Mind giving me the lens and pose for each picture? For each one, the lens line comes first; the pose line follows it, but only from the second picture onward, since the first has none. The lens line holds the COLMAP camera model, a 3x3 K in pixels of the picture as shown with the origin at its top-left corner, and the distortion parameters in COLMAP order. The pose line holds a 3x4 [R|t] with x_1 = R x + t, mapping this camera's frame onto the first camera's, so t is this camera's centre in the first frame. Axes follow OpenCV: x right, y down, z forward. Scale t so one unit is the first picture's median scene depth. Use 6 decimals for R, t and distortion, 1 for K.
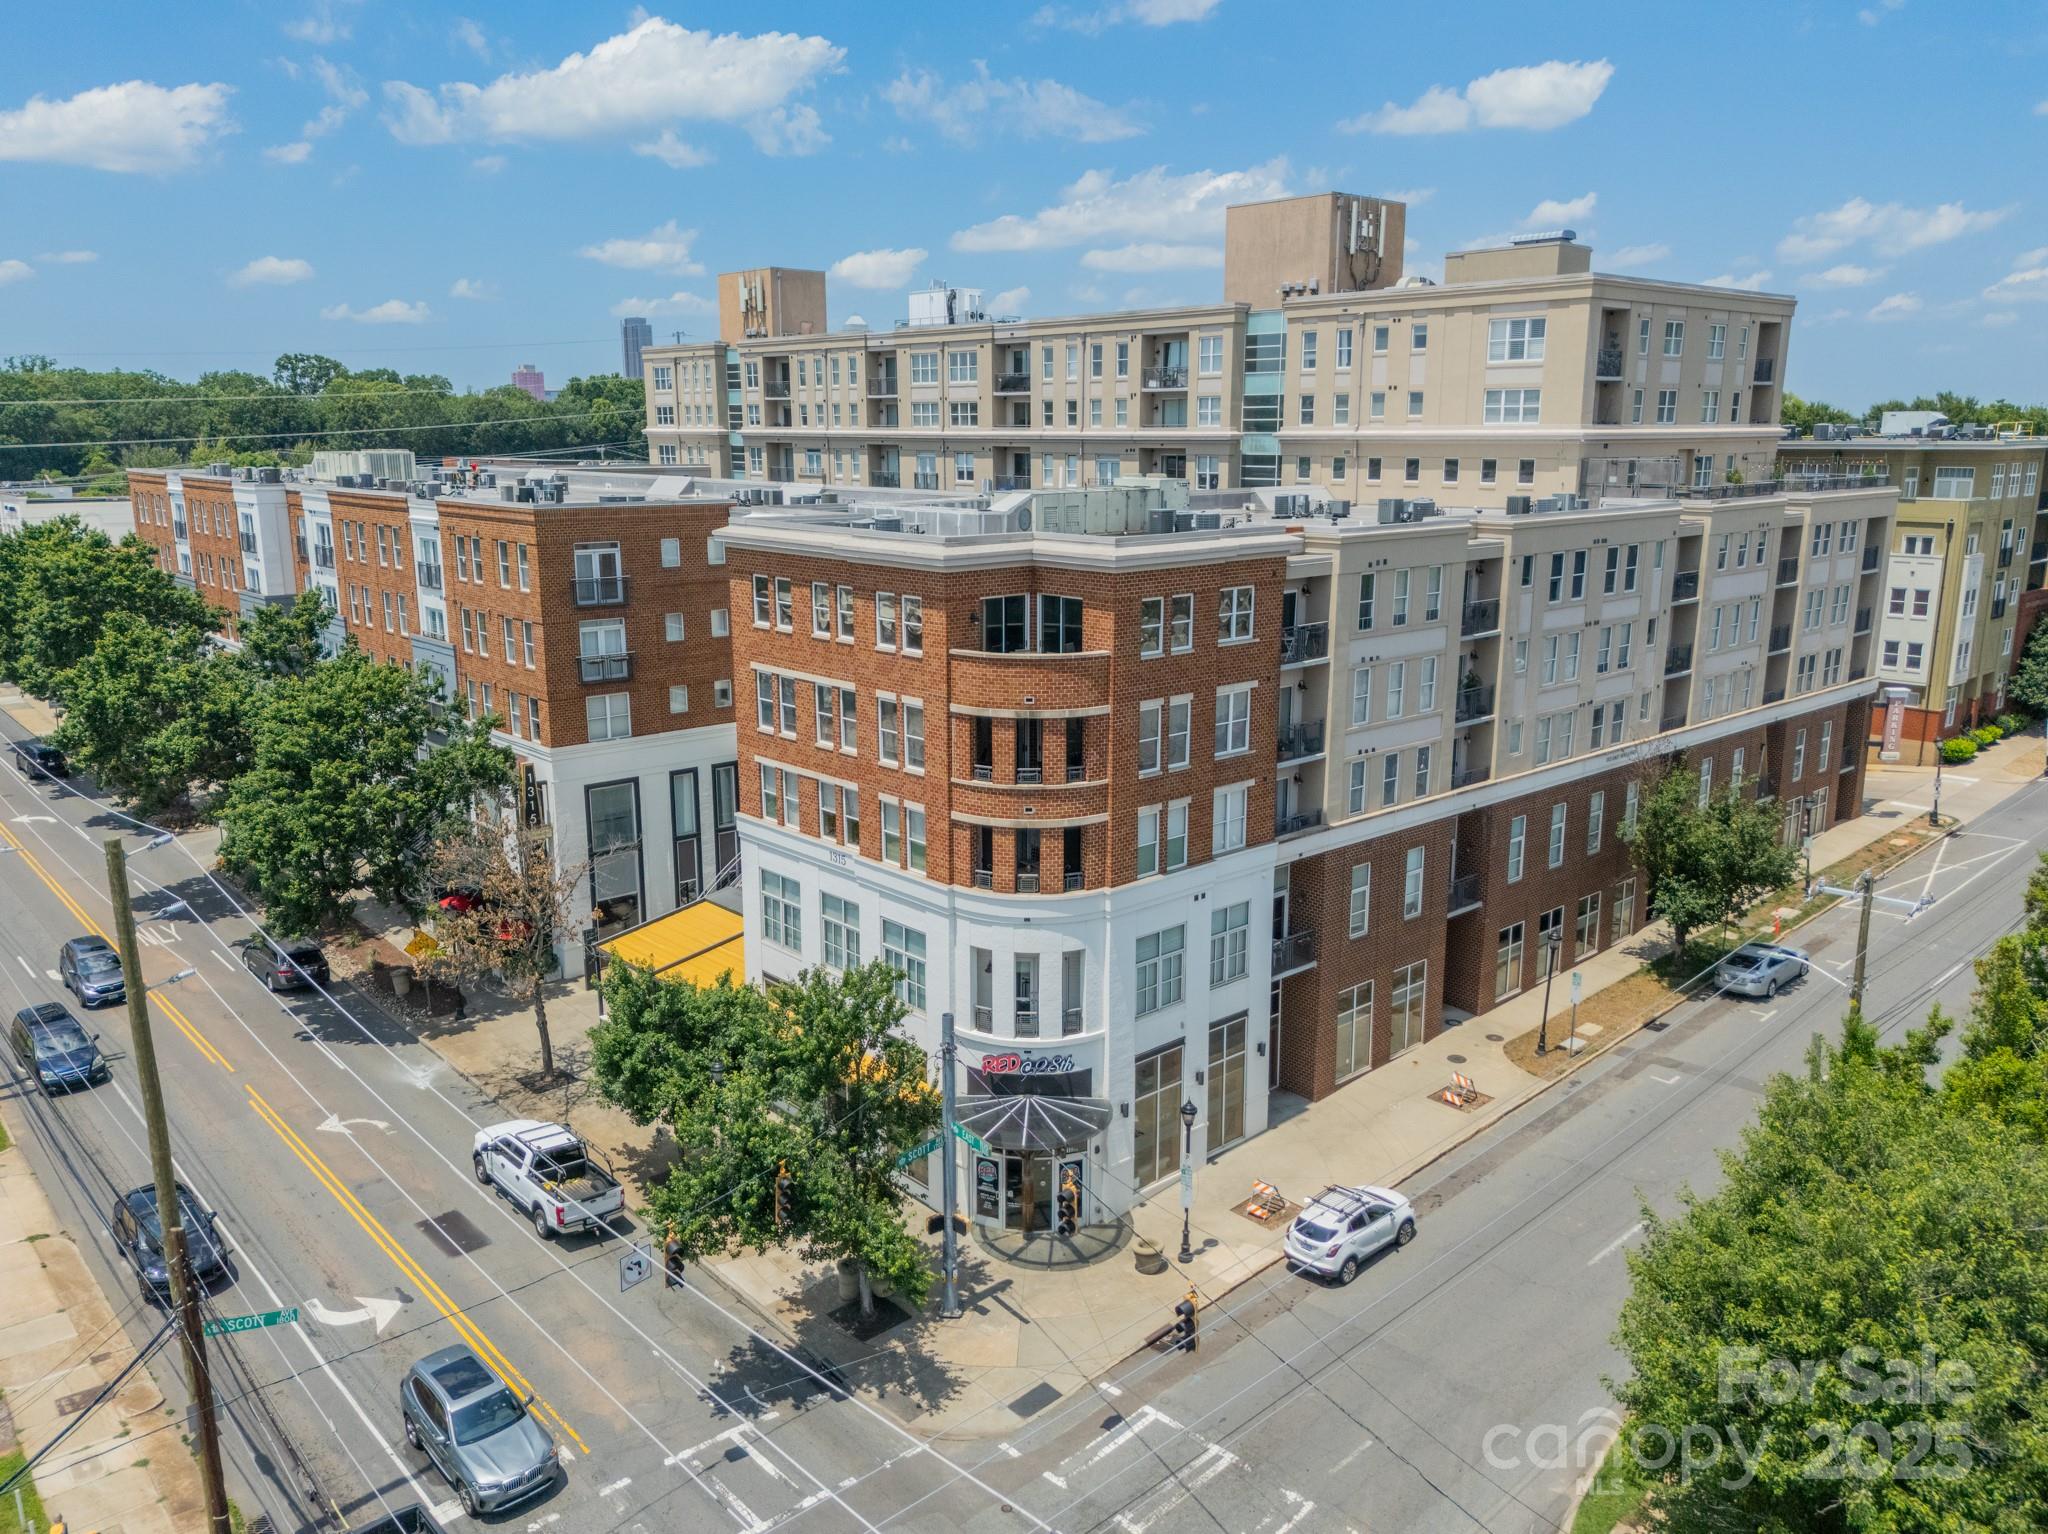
lens RADIAL K [[1541.2, 0, 1024.3], [0, 1541.2, 782.7], [0, 0, 1]] dist [0.003749, -0.011062]
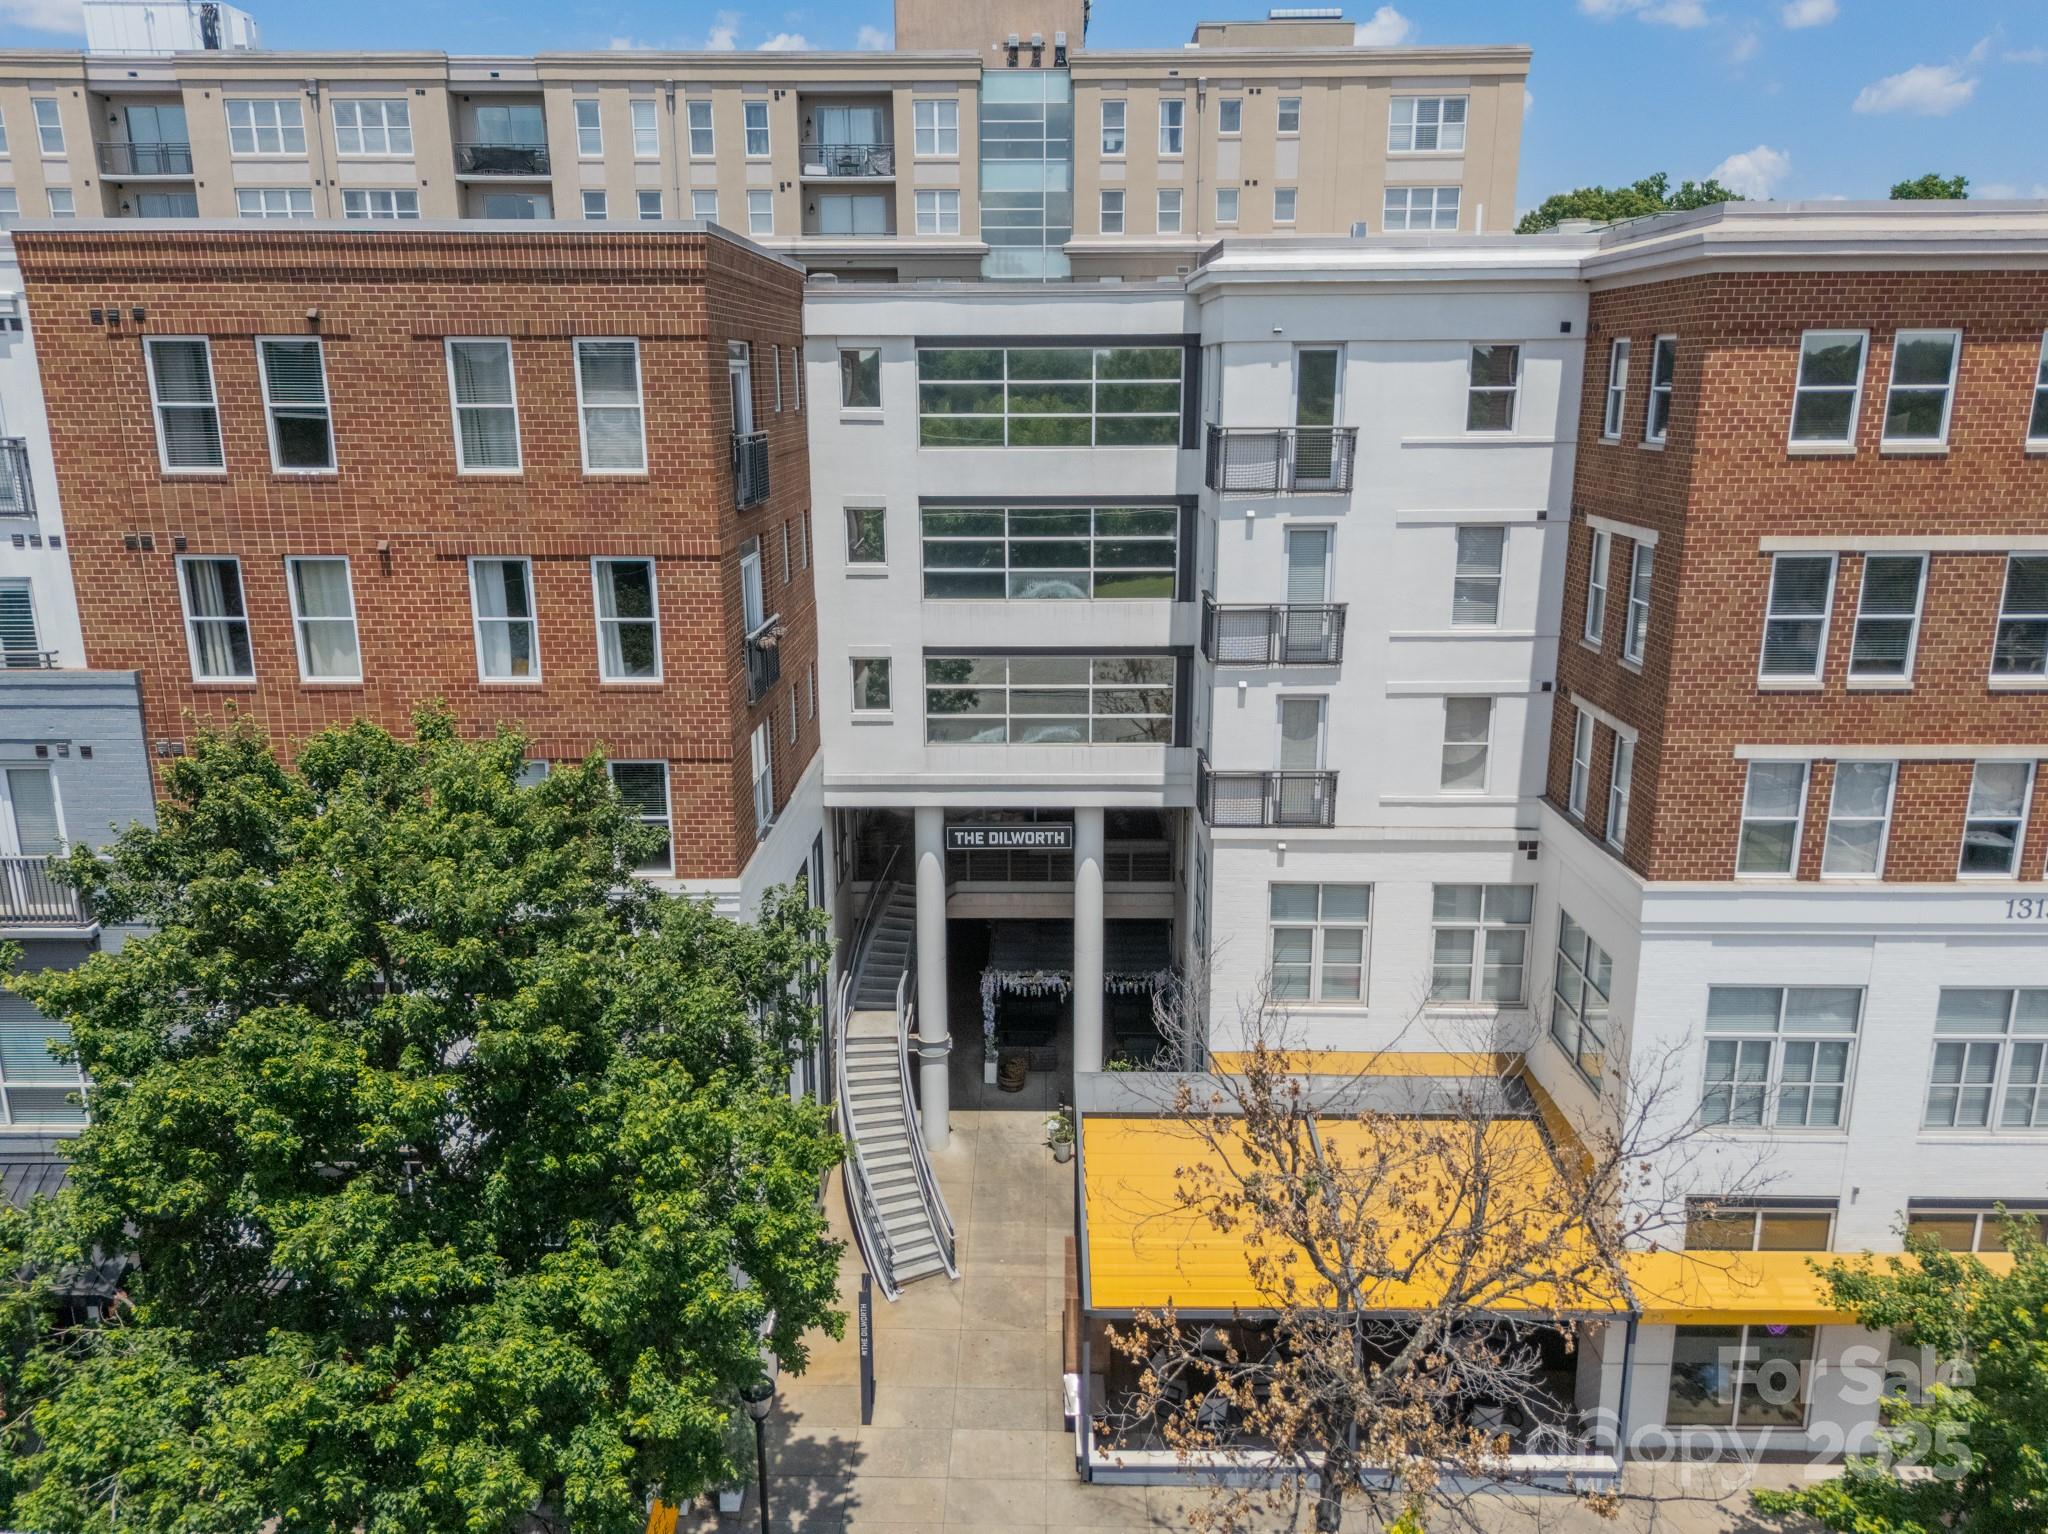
lens RADIAL K [[1541.2, 0, 1035.5], [0, 1541.2, 761.6], [0, 0, 1]] dist [0.003749, -0.011062]
pose [[0.666308, -0.180387, 0.723529, -0.512550], [0.168909, 0.981589, 0.089174, -0.070554], [-0.726294, 0.062793, 0.684510, 0.670450]]
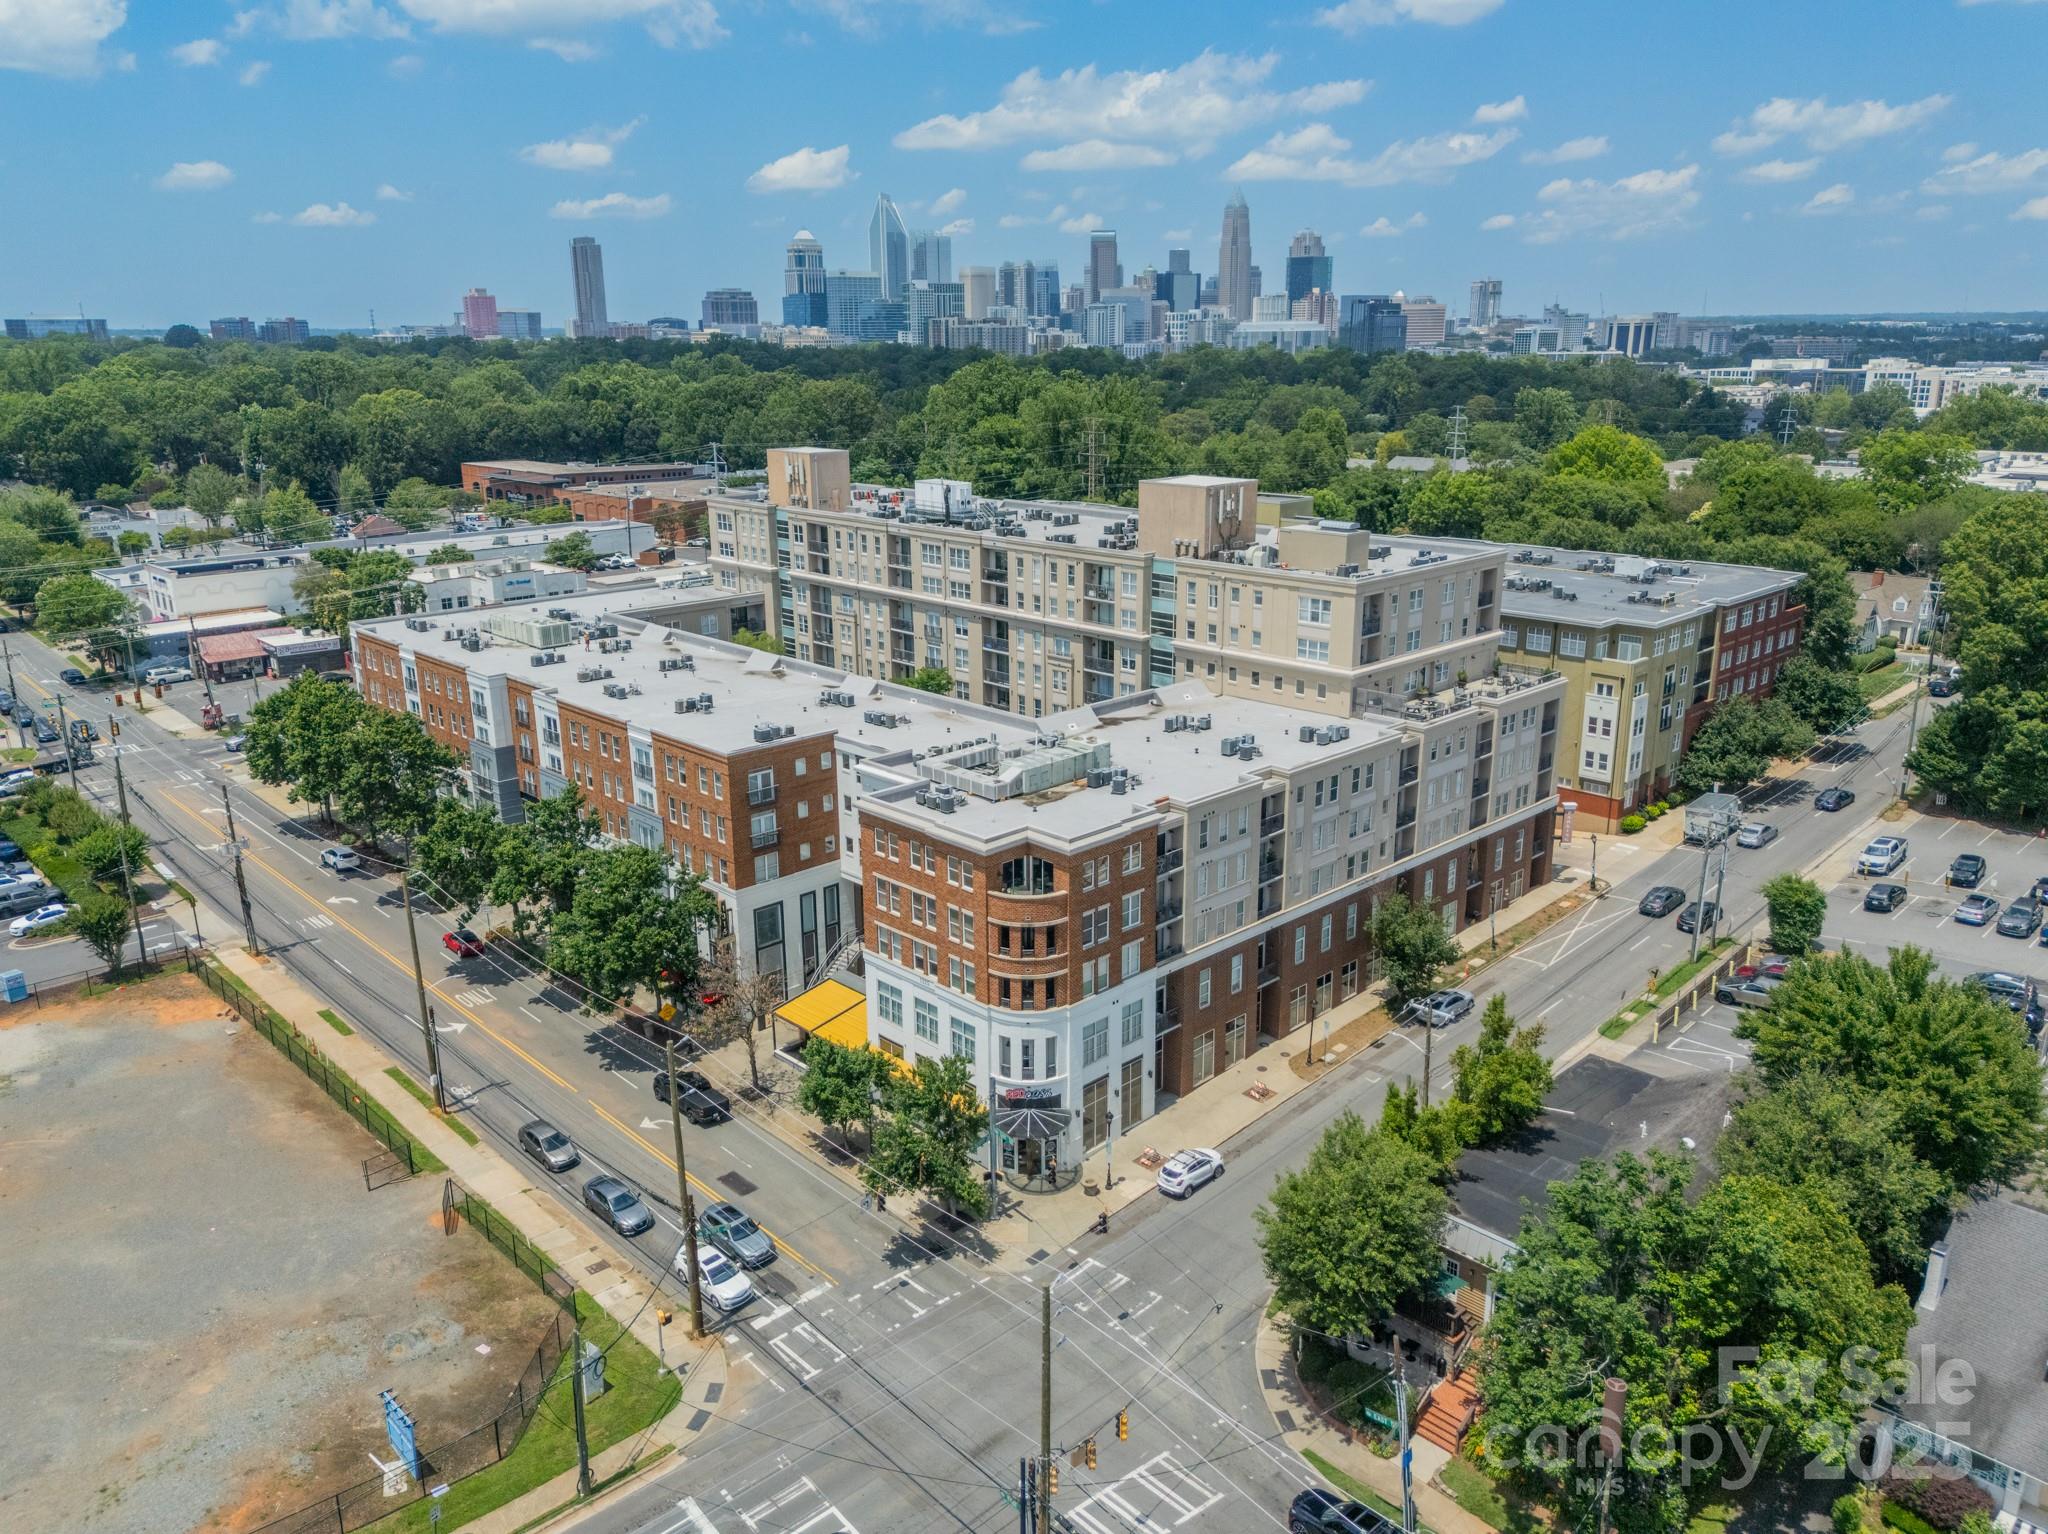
lens RADIAL K [[1541.2, 0, 1031.4], [0, 1541.2, 749.7], [0, 0, 1]] dist [0.003749, -0.011062]
pose [[0.999250, -0.015405, 0.035517, -0.040098], [0.013706, 0.998772, 0.047618, -0.244207], [-0.036207, -0.047095, 0.998234, -0.663994]]
